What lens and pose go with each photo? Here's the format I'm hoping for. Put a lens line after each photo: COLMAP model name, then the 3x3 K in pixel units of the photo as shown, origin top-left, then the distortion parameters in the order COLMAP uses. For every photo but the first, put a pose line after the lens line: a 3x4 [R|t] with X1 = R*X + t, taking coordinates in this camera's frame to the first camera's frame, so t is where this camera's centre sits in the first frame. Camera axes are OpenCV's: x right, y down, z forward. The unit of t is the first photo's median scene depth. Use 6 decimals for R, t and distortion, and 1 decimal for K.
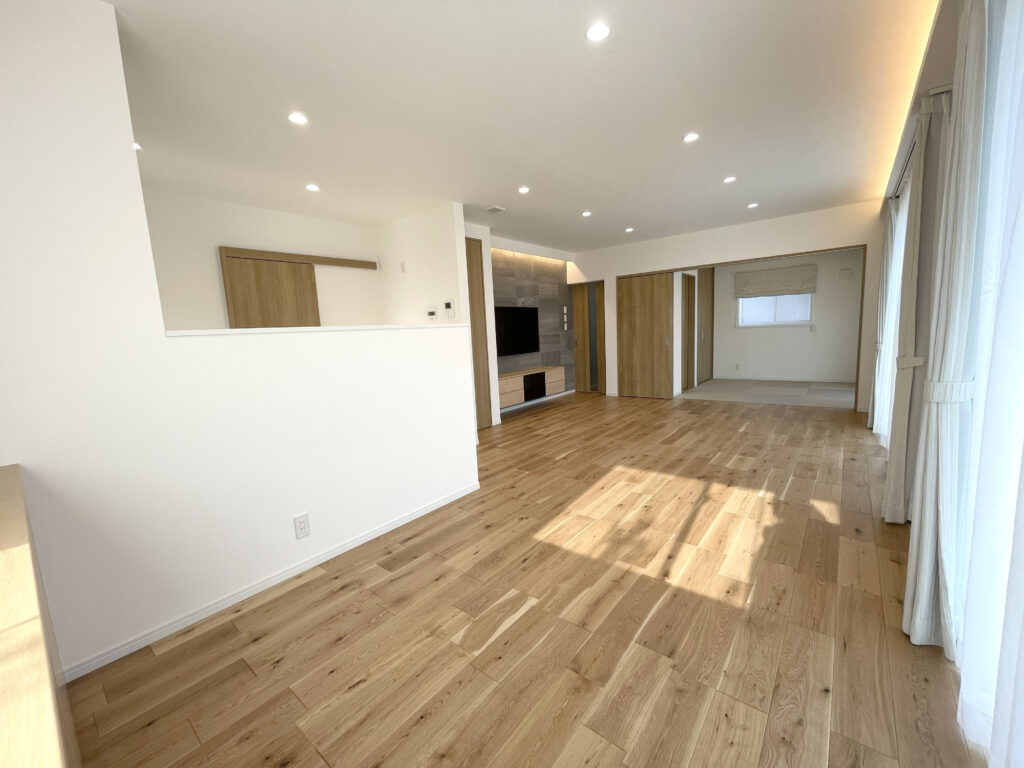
lens RADIAL K [[414.1, 0, 512.6], [0, 414.1, 385.3], [0, 0, 1]] dist [-0.003486, -0.000462]
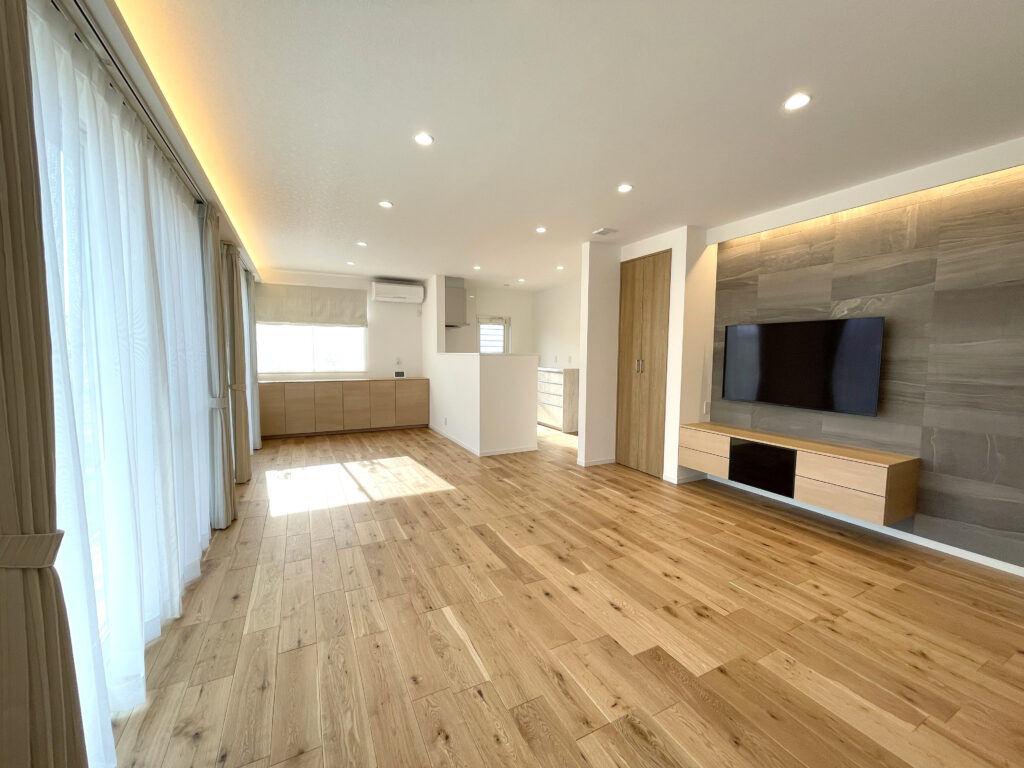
lens RADIAL K [[414.1, 0, 511.3], [0, 414.1, 383.6], [0, 0, 1]] dist [-0.003486, -0.000462]
pose [[-0.412241, 0.115113, -0.903773, 0.928664], [-0.104436, 0.979476, 0.172392, -0.228031], [0.905069, 0.165454, -0.391759, 1.231467]]
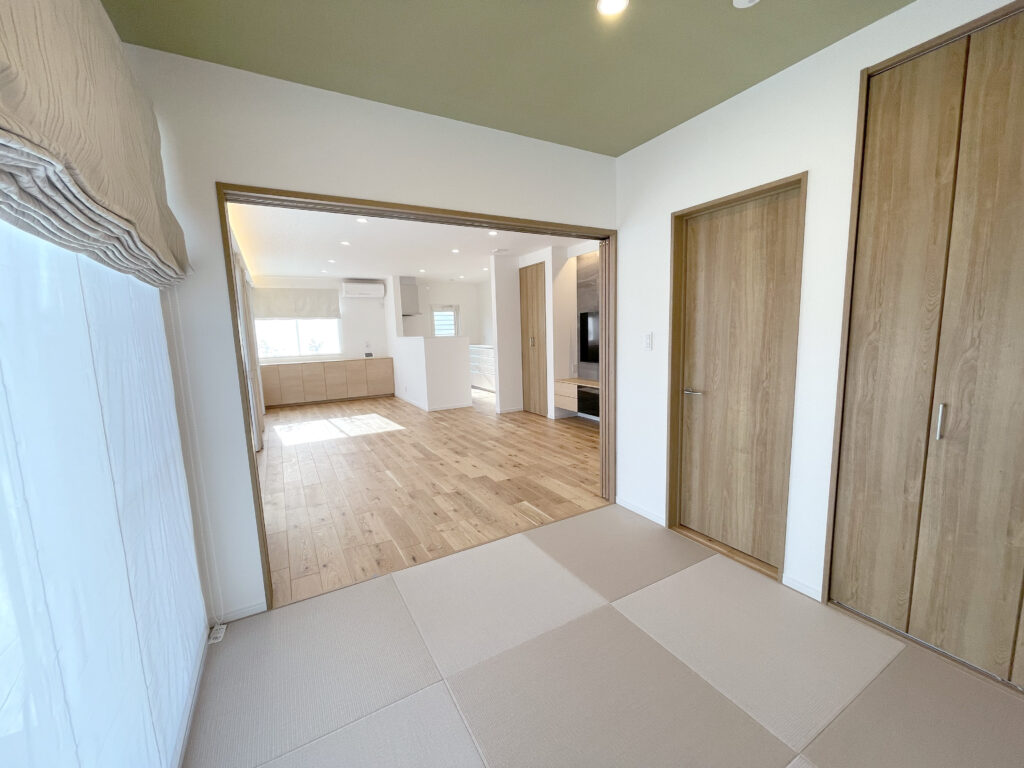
lens RADIAL K [[414.1, 0, 513.0], [0, 414.1, 385.6], [0, 0, 1]] dist [-0.003486, -0.000462]
pose [[-0.366087, 0.183158, -0.912378, 1.267909], [-0.072231, 0.971889, 0.224087, -0.300024], [0.927773, 0.147937, -0.342566, 1.571738]]
